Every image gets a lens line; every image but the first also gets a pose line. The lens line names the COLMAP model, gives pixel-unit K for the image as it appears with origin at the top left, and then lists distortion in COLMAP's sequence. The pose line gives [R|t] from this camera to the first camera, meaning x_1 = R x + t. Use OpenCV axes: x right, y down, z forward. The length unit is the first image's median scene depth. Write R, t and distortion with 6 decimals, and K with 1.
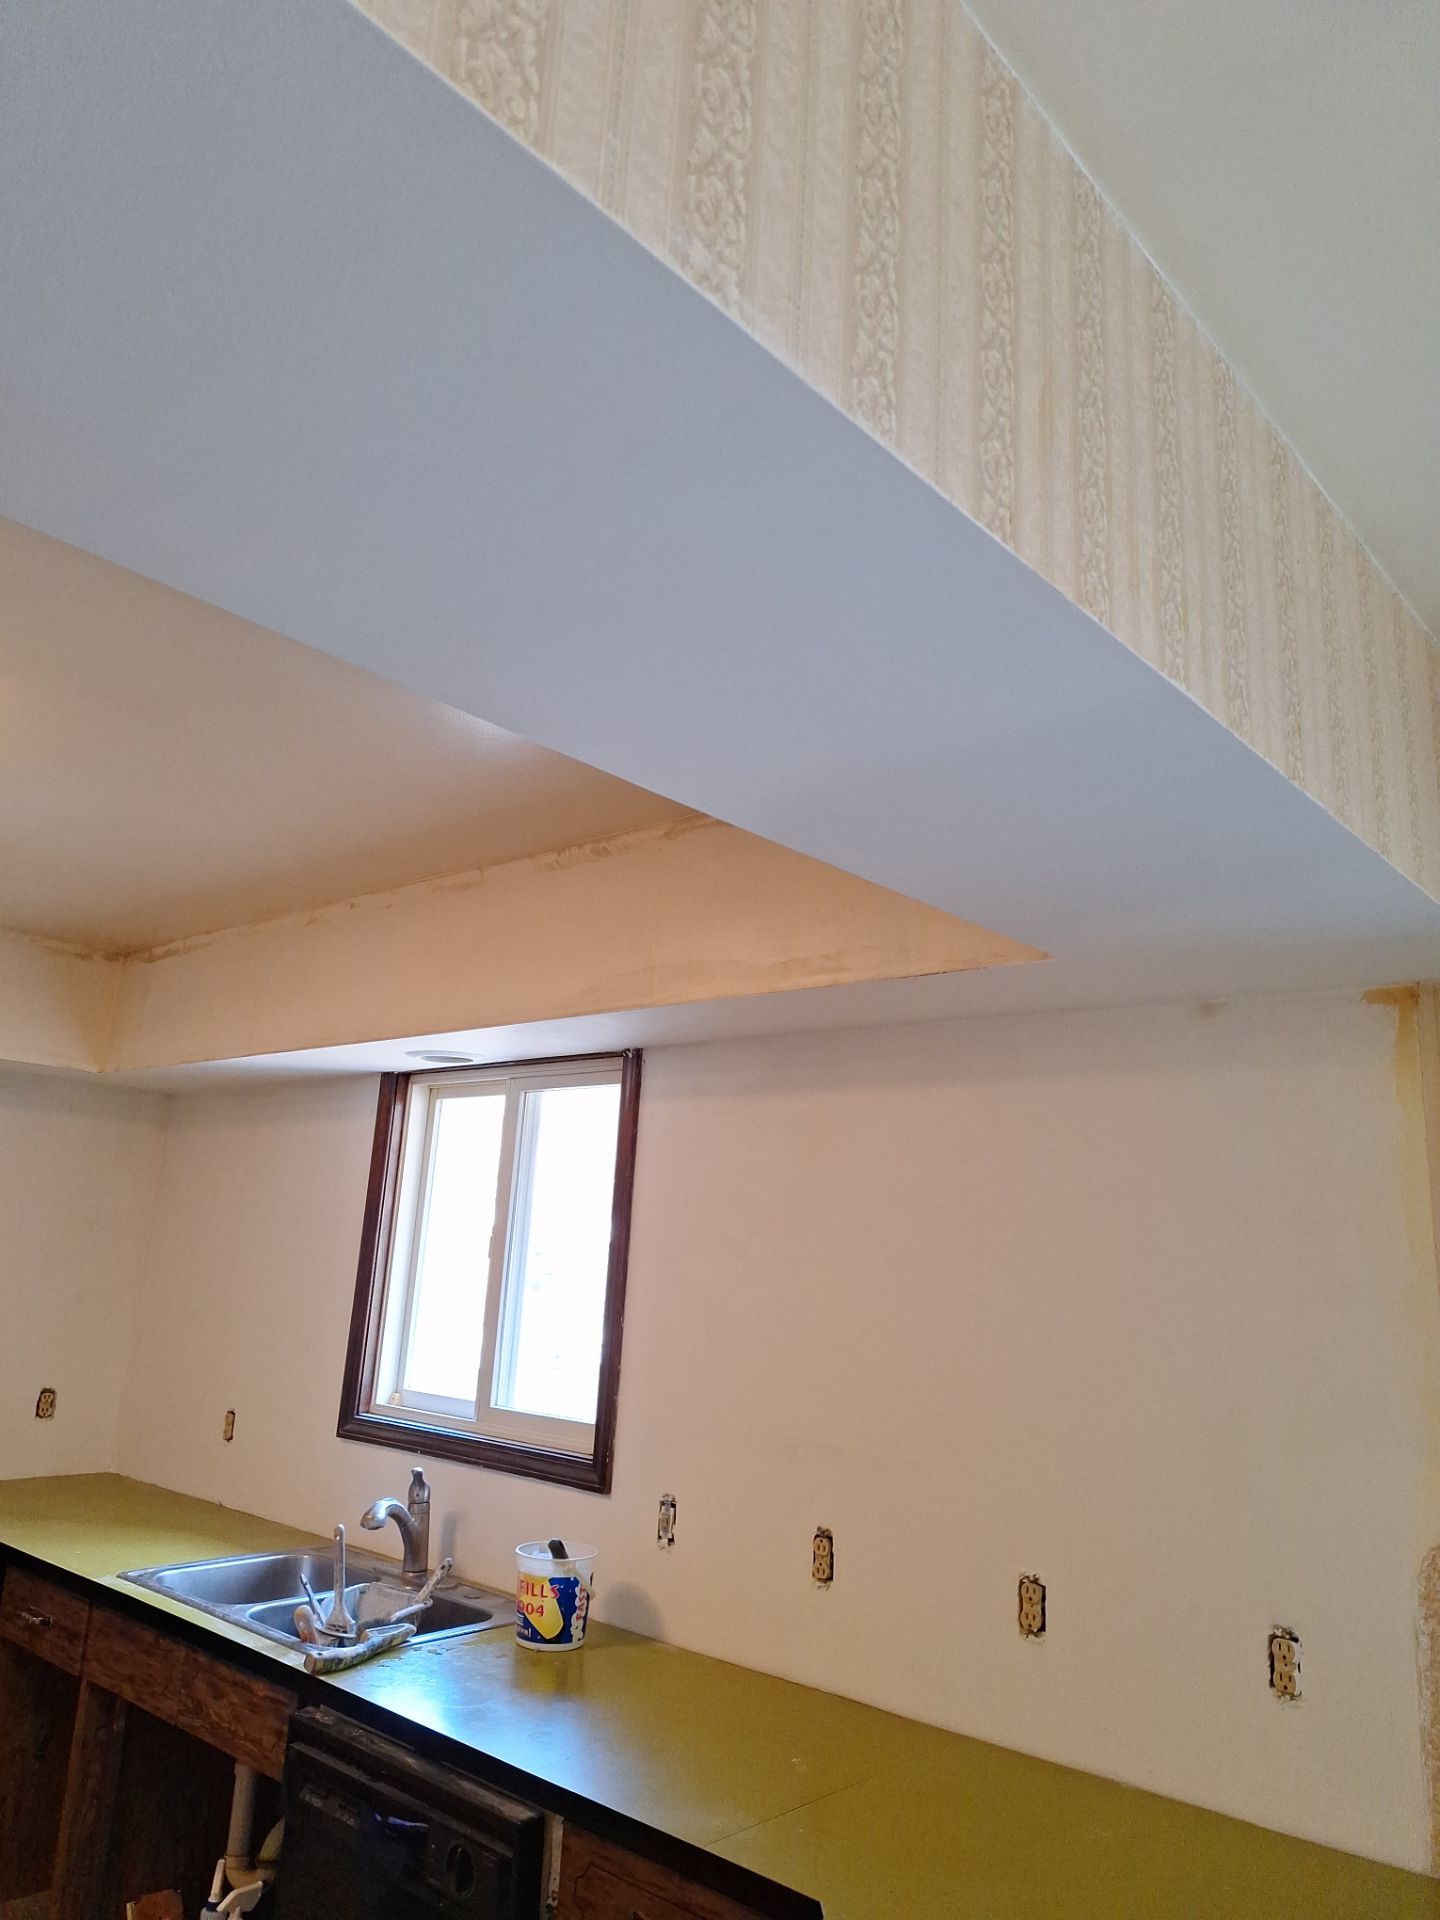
lens RADIAL K [[1304.1, 0, 720.0], [0, 1304.1, 960.0], [0, 0, 1]] dist [0.117759, -0.151850]
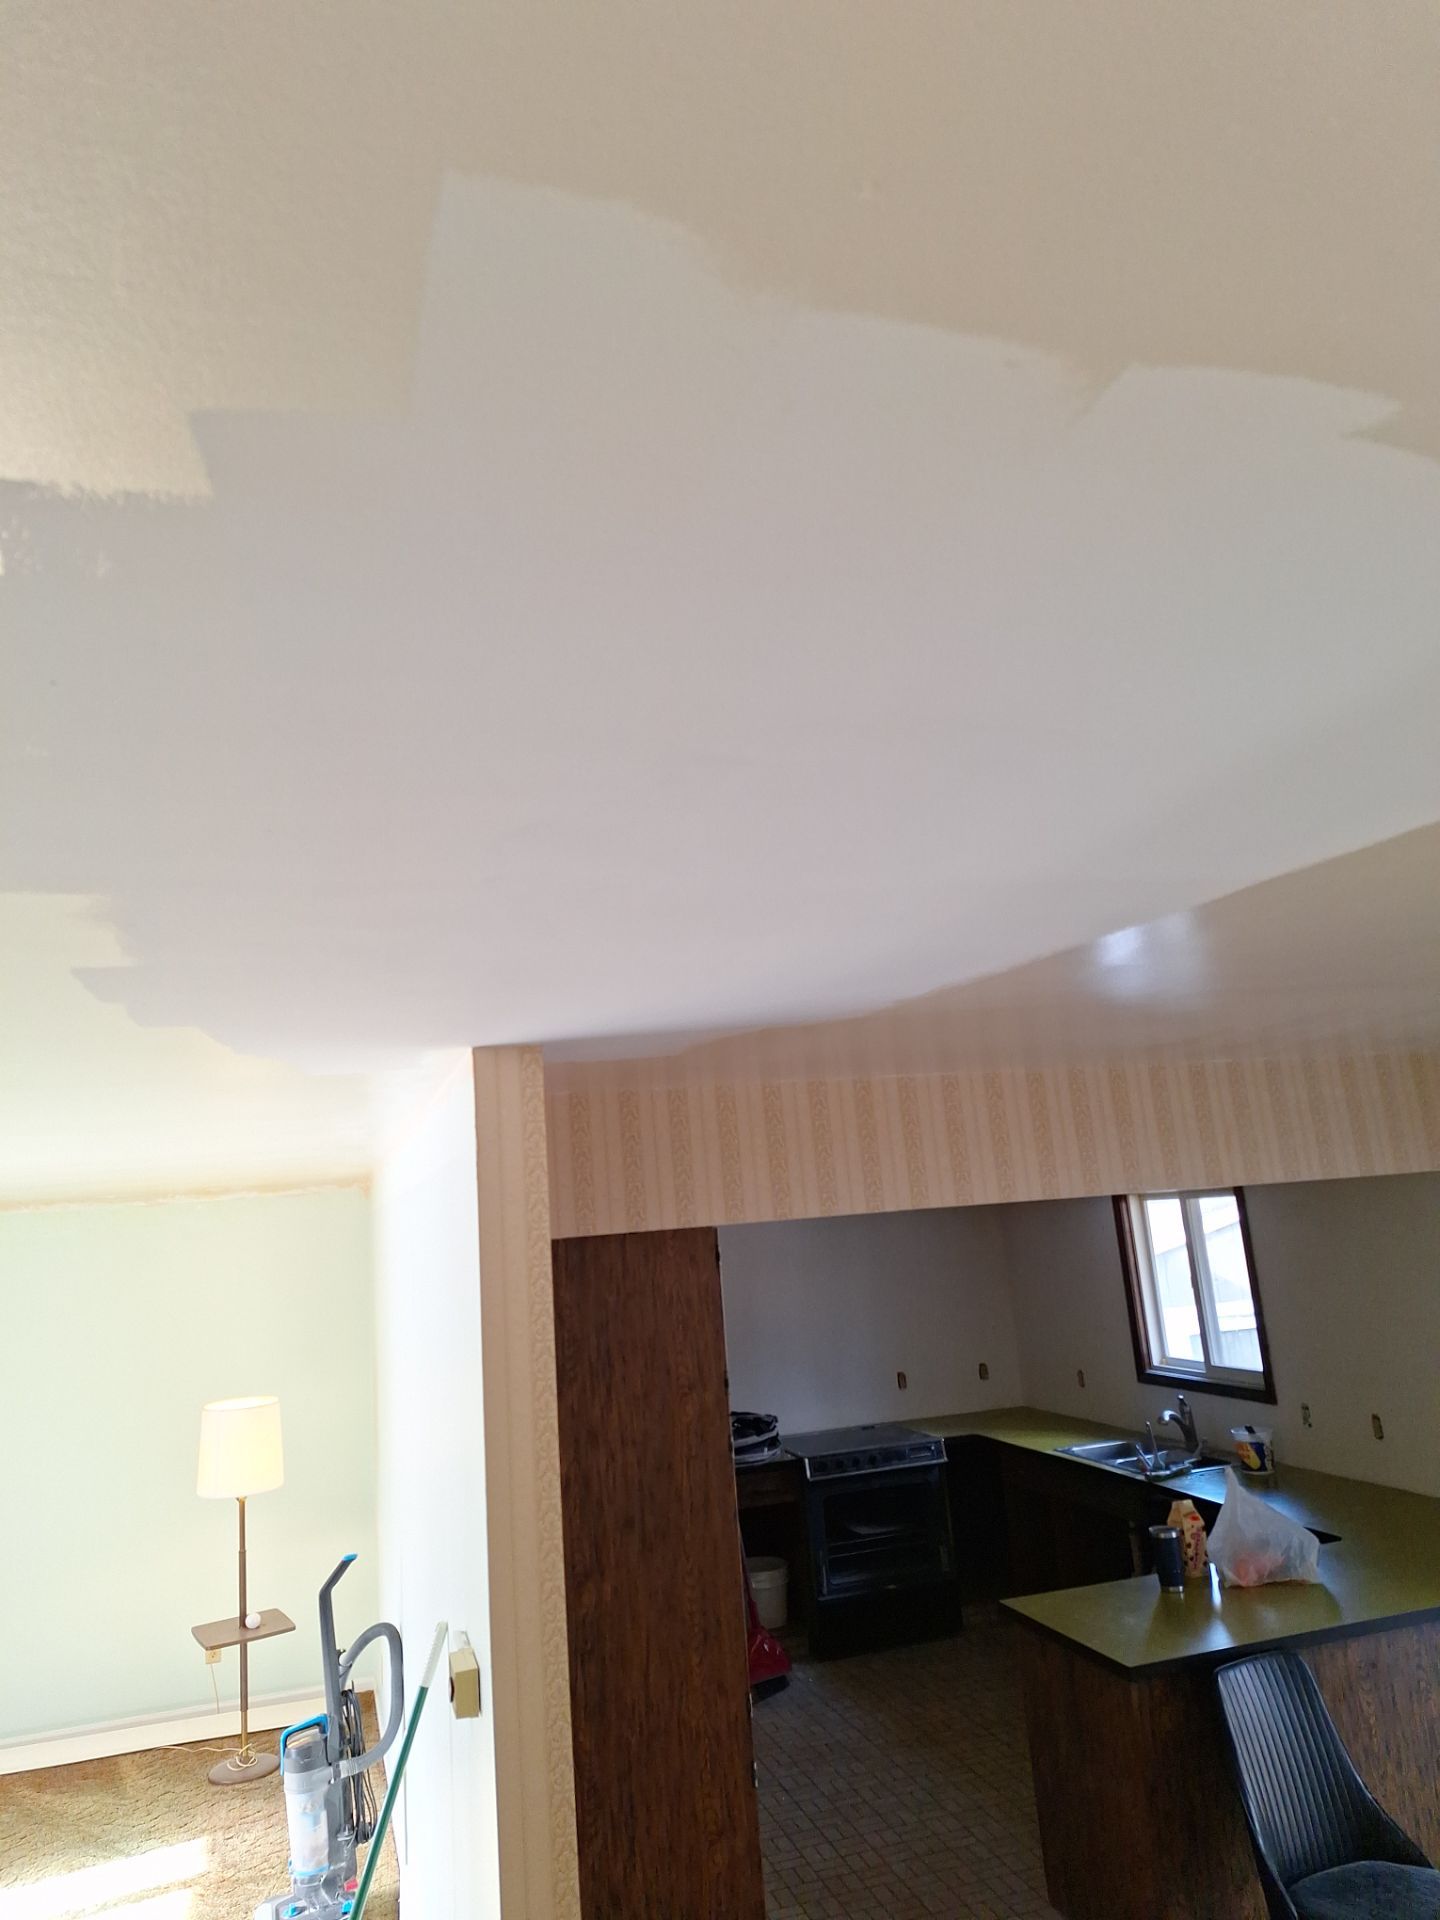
lens RADIAL K [[1317.0, 0, 711.2], [0, 1317.0, 944.8], [0, 0, 1]] dist [0.073751, -0.067195]
pose [[0.836745, -0.223099, -0.500085, 0.377077], [0.238088, 0.970625, -0.034648, -0.421676], [0.493125, -0.090073, 0.865283, -1.151735]]
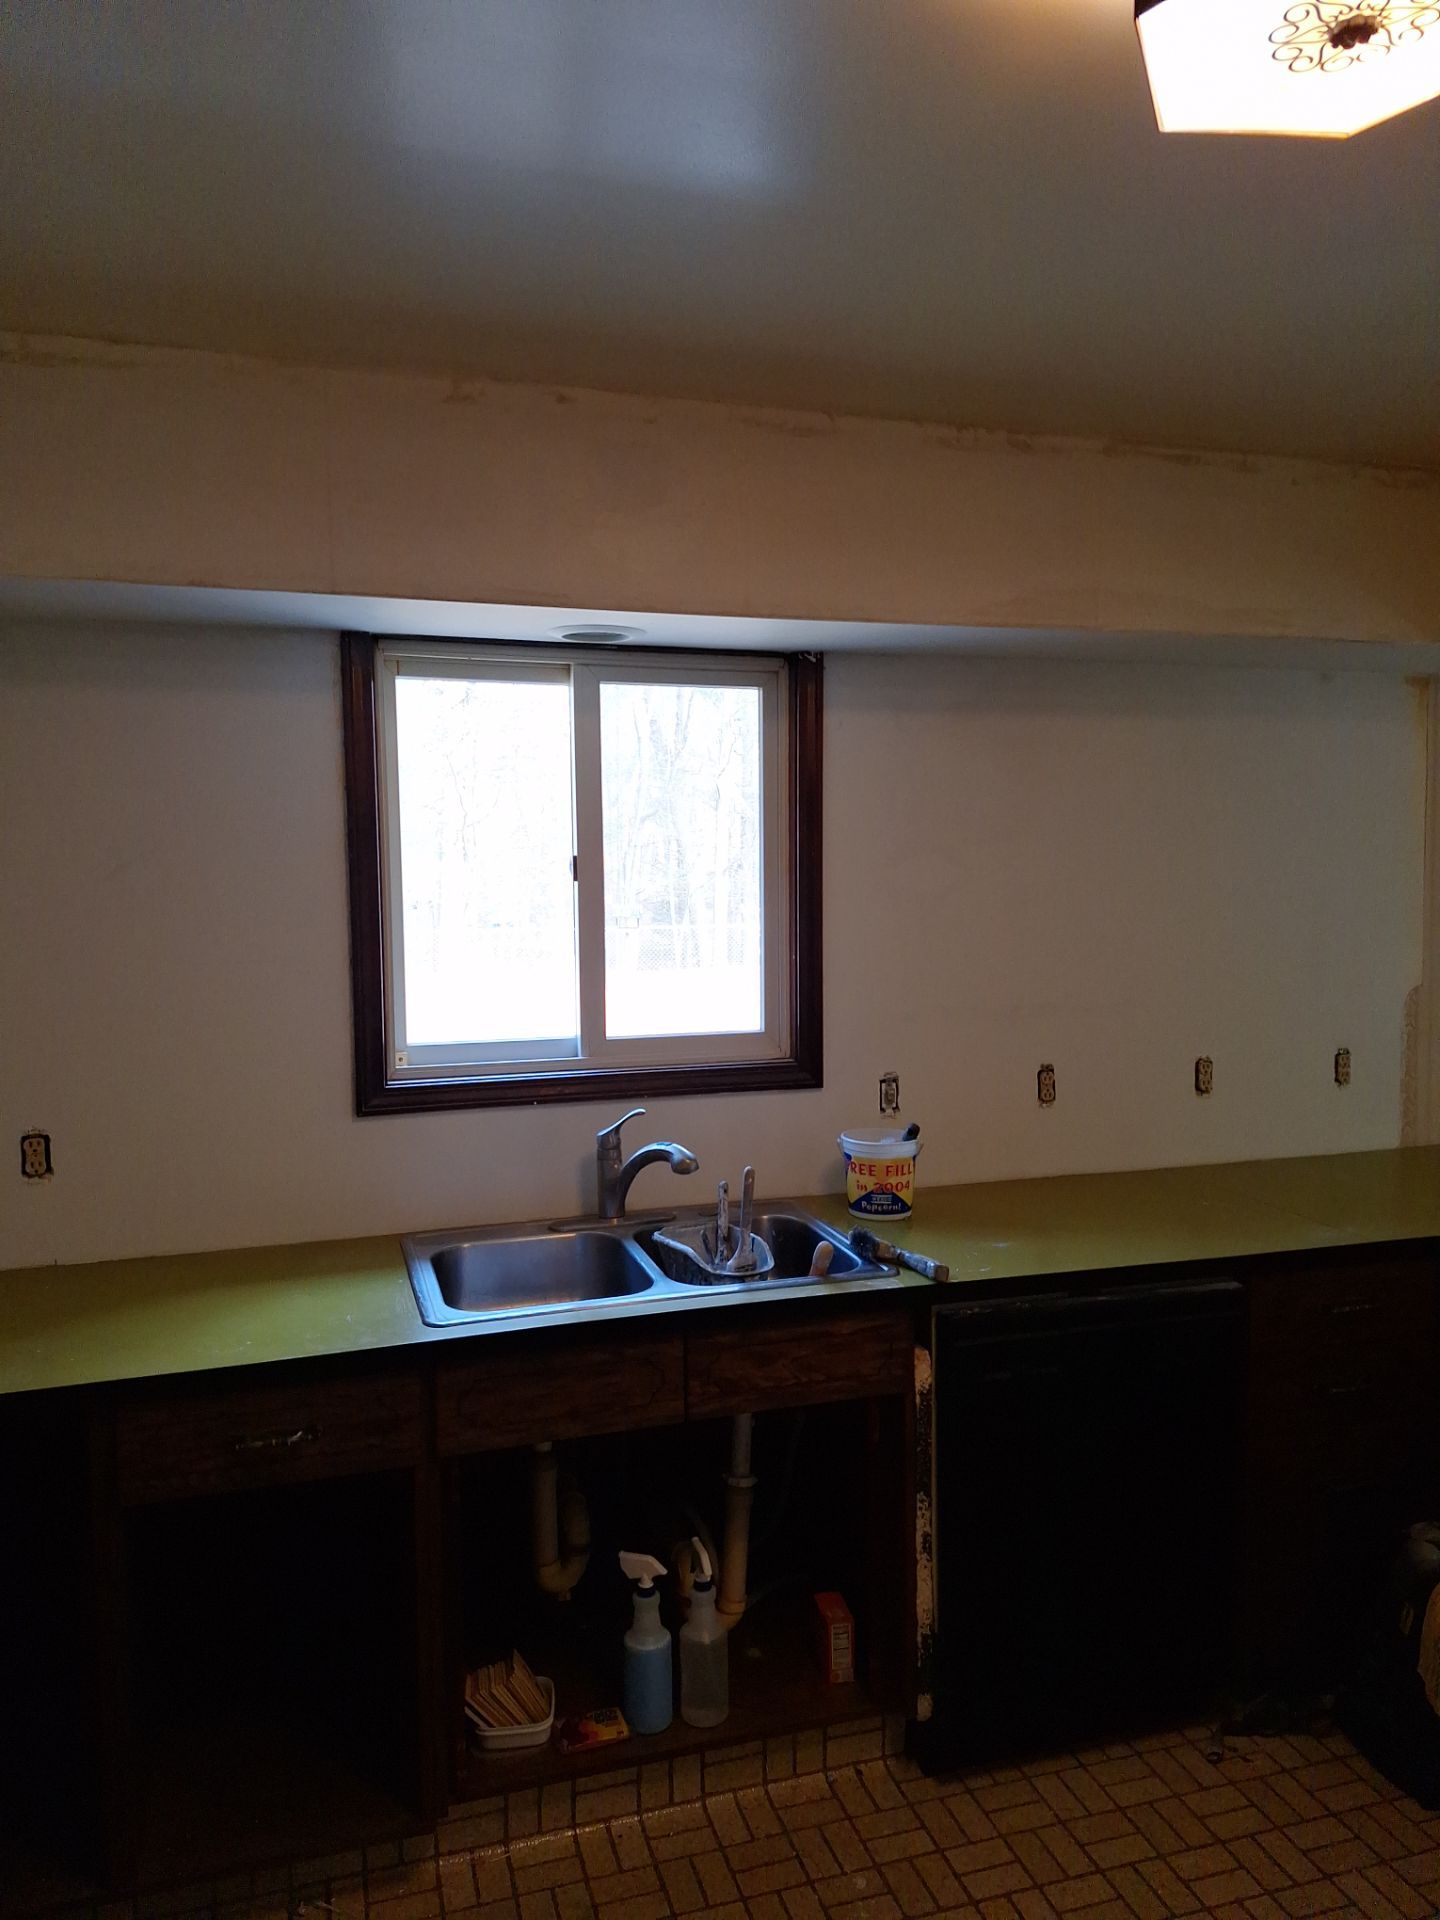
lens RADIAL K [[1304.1, 0, 720.0], [0, 1304.1, 960.0], [0, 0, 1]] dist [0.117759, -0.151850]
pose [[0.532481, -0.115310, 0.838551, -0.990024], [-0.153553, 0.961081, 0.229665, 0.081606], [-0.832398, -0.251054, 0.494051, 0.584322]]
